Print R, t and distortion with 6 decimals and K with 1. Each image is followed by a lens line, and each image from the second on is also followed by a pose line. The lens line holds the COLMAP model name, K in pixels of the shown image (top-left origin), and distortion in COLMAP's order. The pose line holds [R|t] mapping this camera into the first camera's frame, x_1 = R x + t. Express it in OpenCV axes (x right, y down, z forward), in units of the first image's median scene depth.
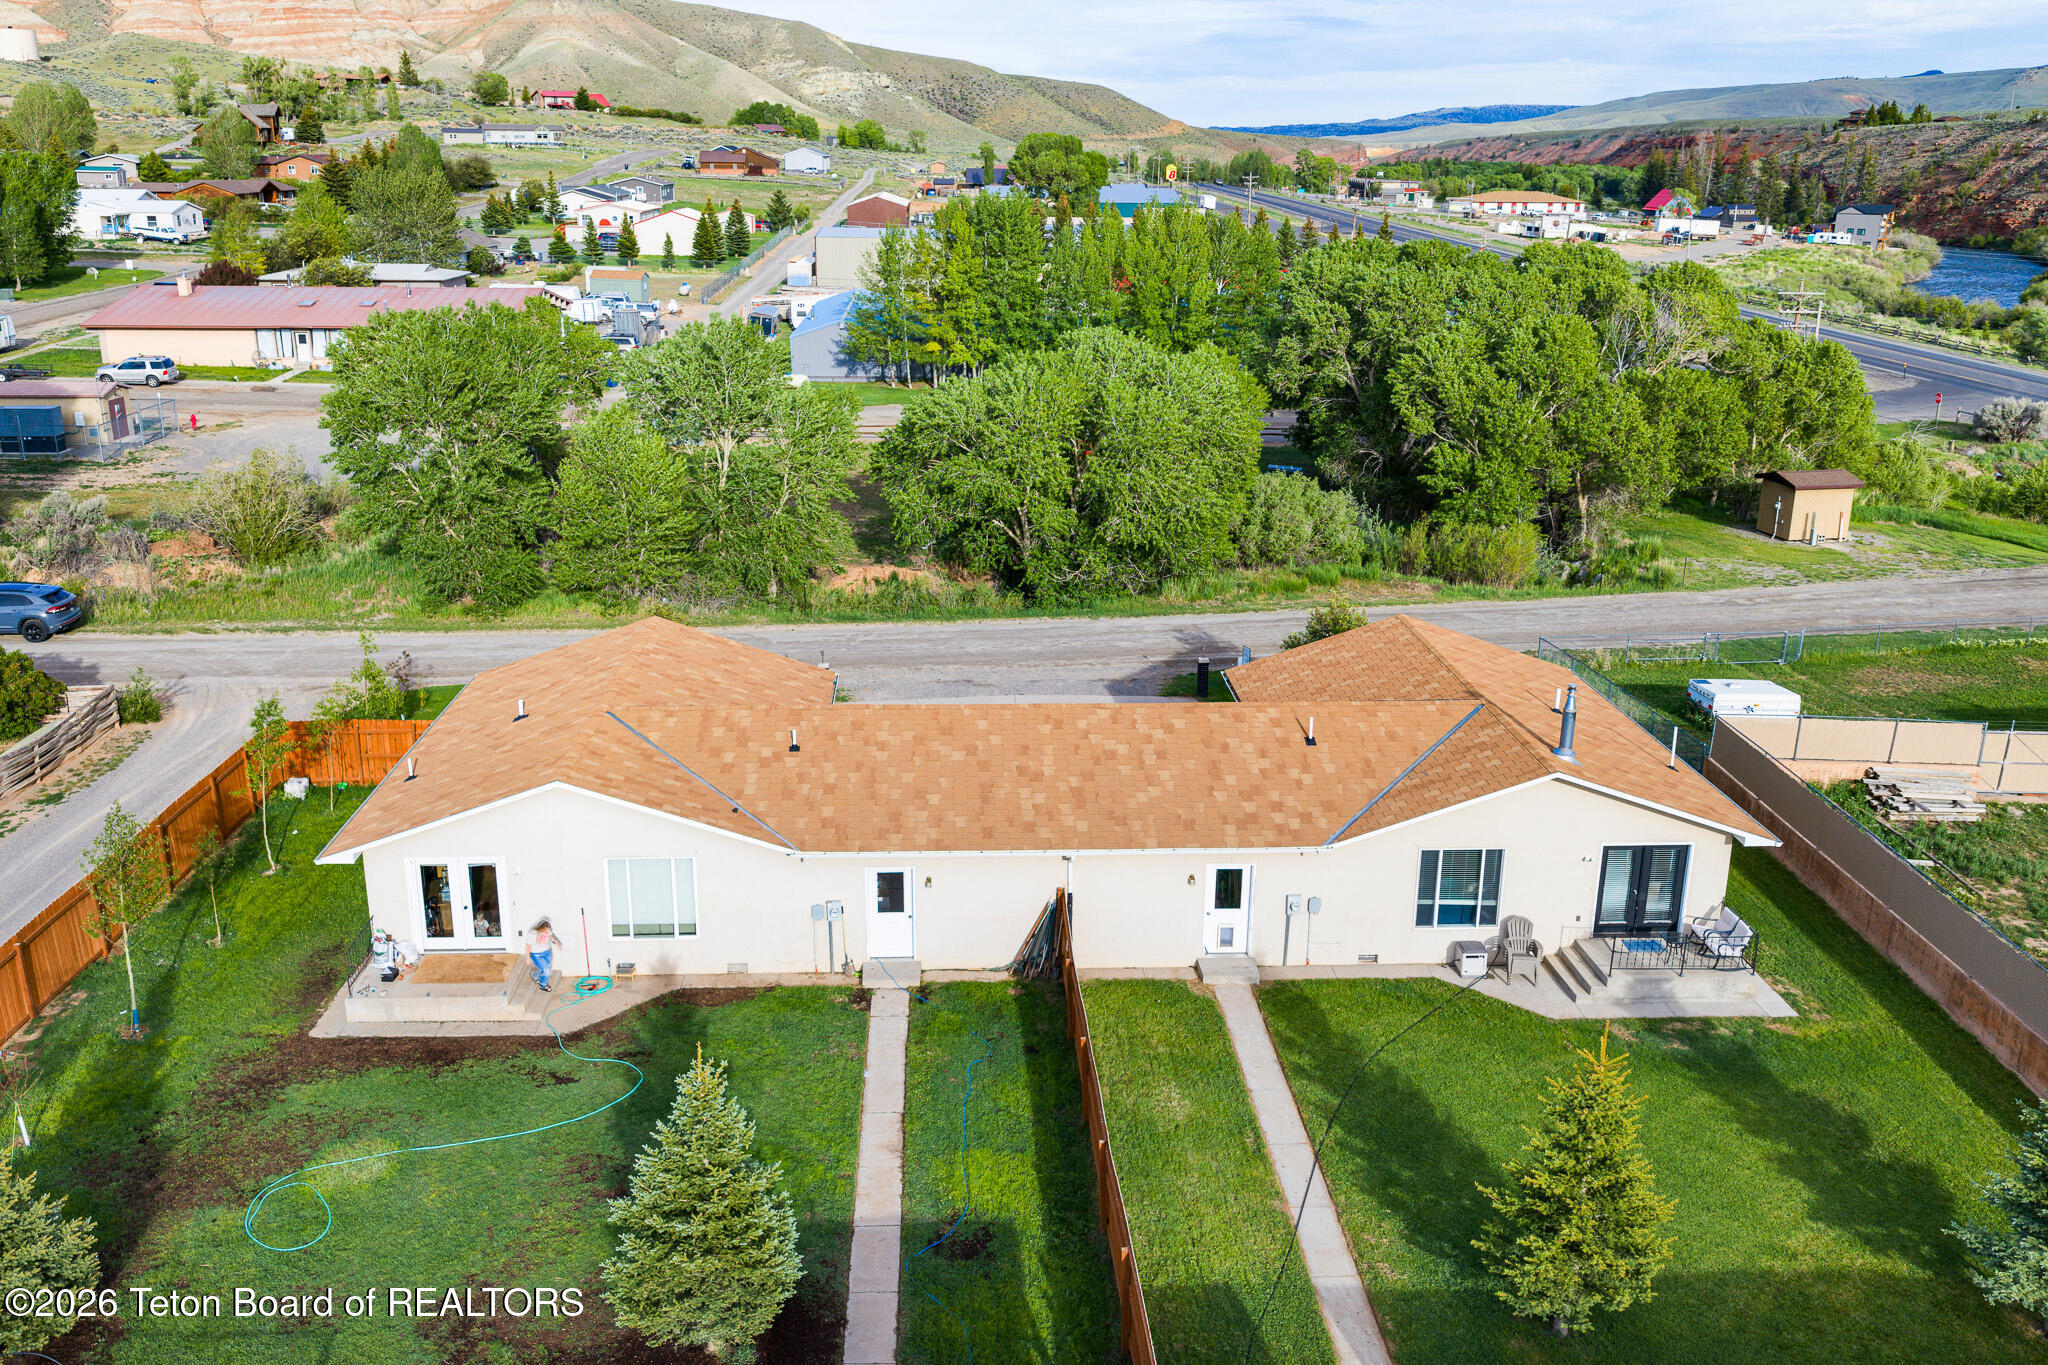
lens RADIAL K [[1738.0, 0, 1024.0], [0, 1738.0, 682.5], [0, 0, 1]] dist [0.007864, -0.016219]
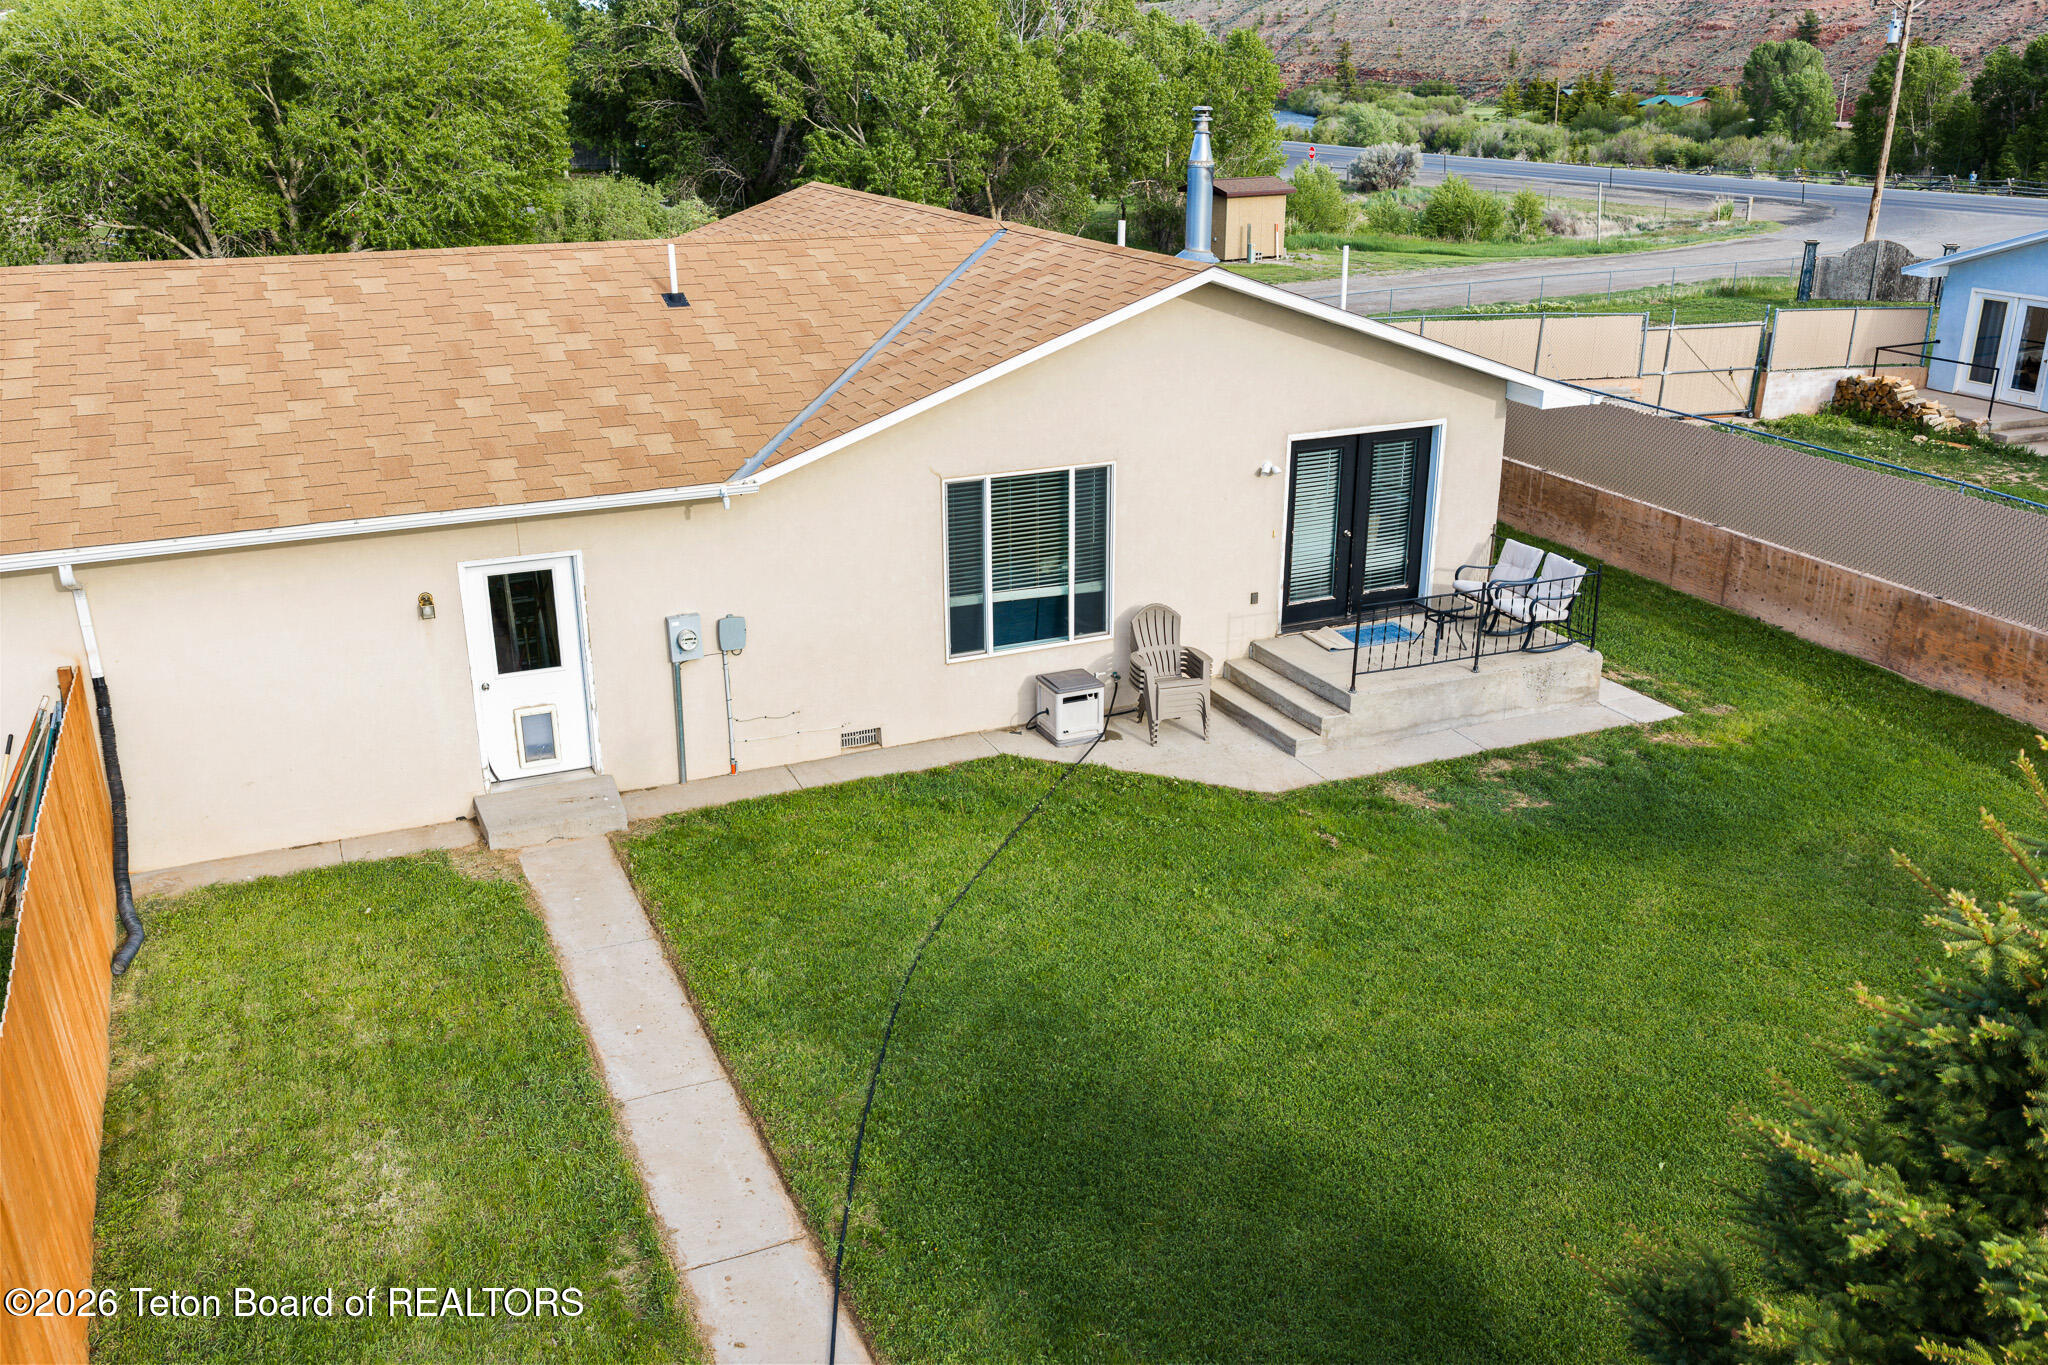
lens RADIAL K [[1738.0, 0, 1024.0], [0, 1738.0, 682.5], [0, 0, 1]] dist [0.007864, -0.016219]
pose [[0.933135, -0.138298, 0.331863, 0.087754], [0.119354, 0.989869, 0.076907, 0.114299], [-0.339137, -0.032156, 0.940187, 0.556005]]
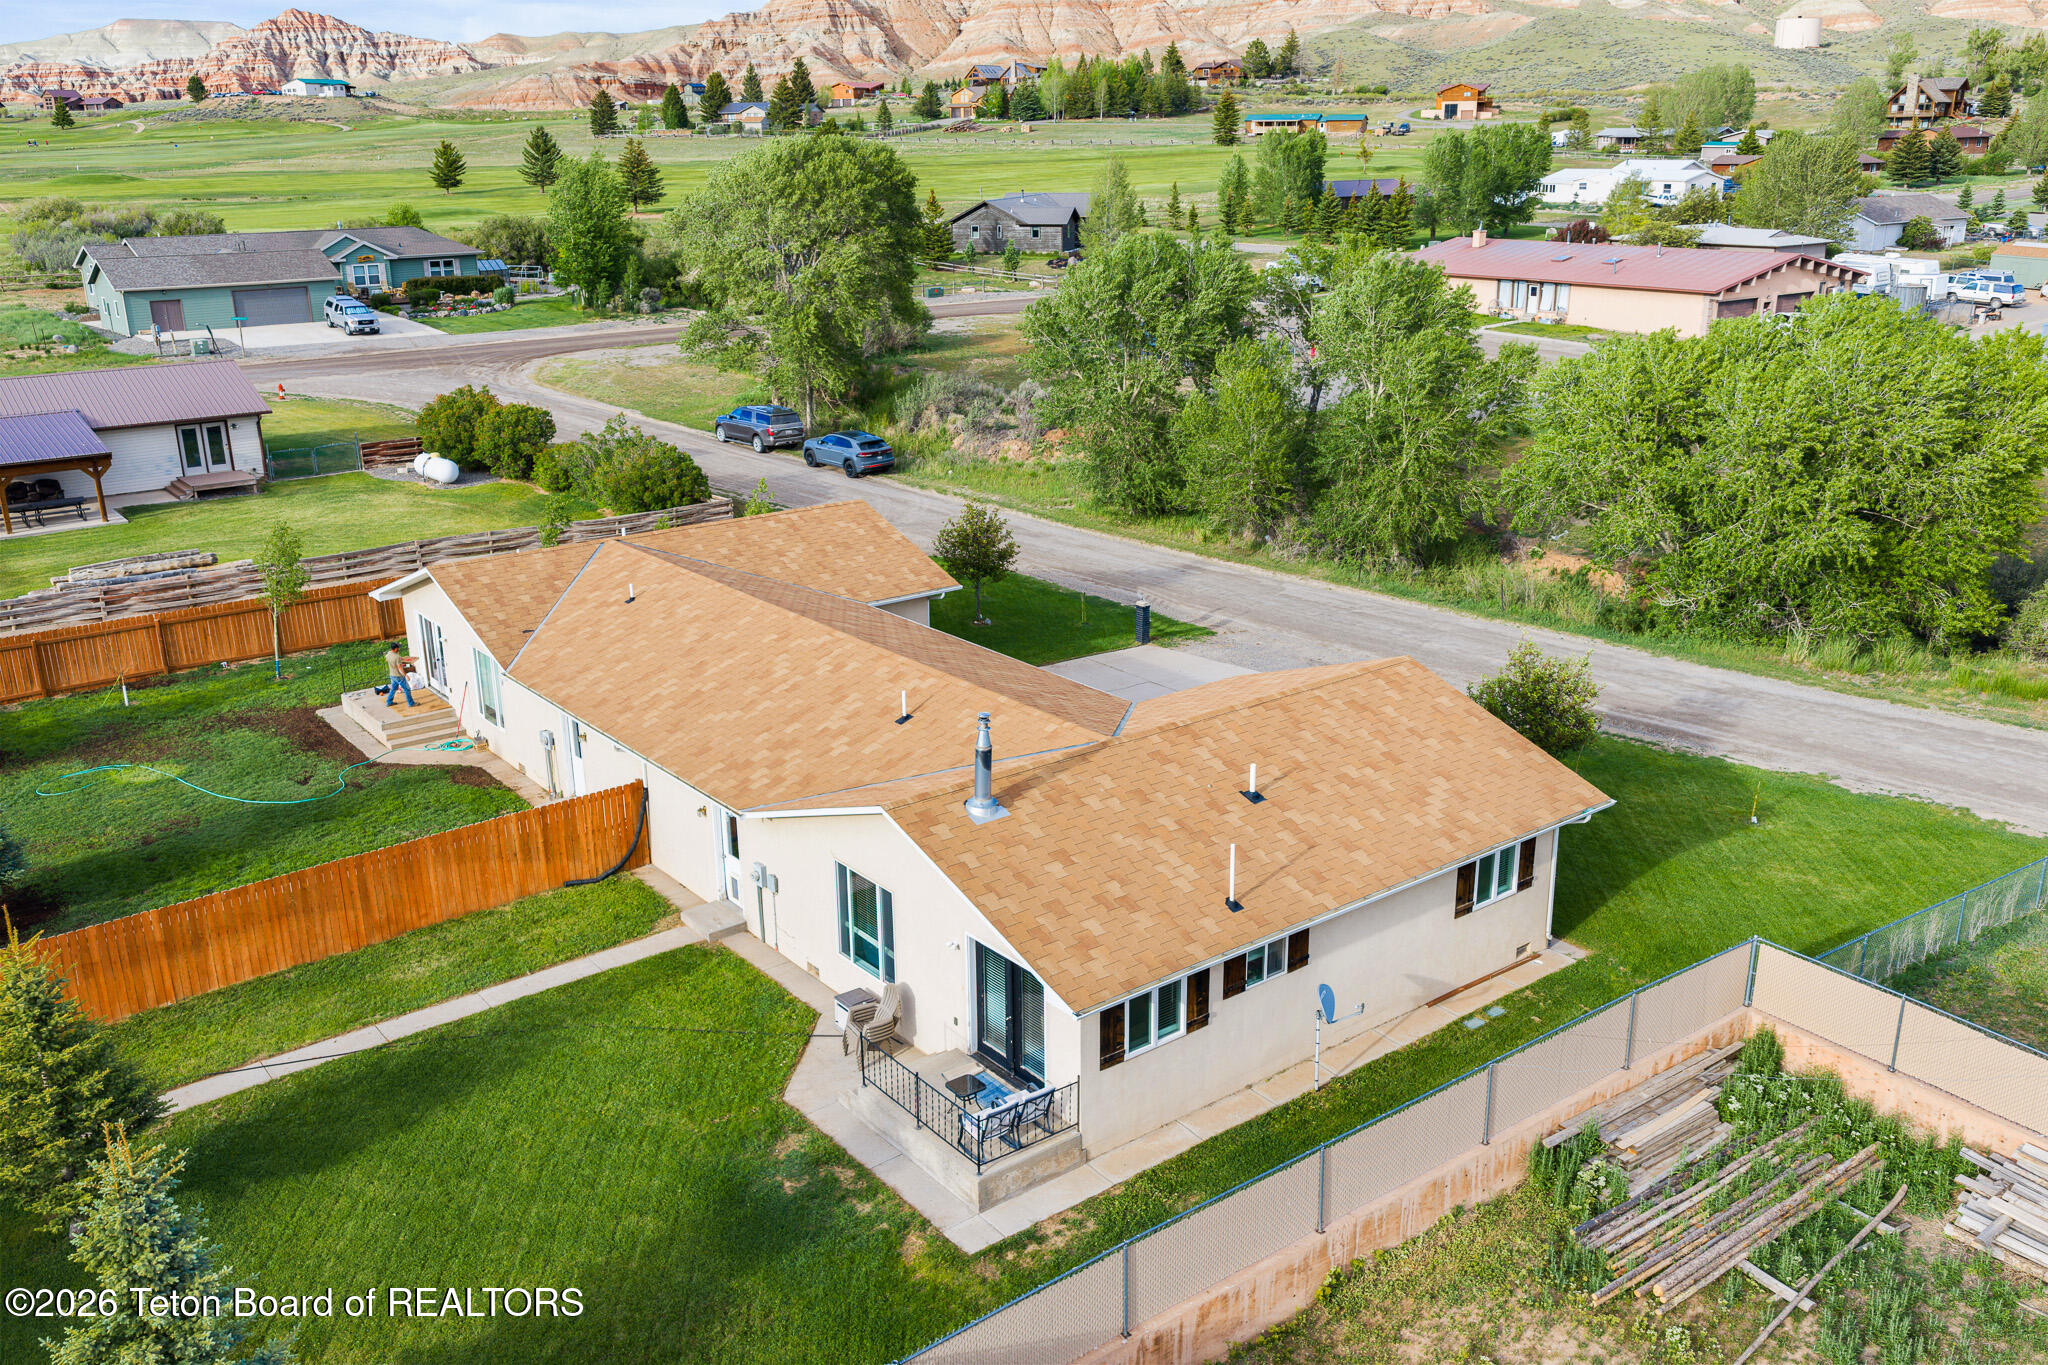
lens RADIAL K [[1706.1, 0, 1024.0], [0, 1706.1, 682.5], [0, 0, 1]] dist [-0.004854, -0.006969]
pose [[0.572737, 0.235193, -0.785275, 0.883256], [-0.224869, 0.966286, 0.125400, -0.104750], [0.788293, 0.104763, 0.606316, 0.566398]]
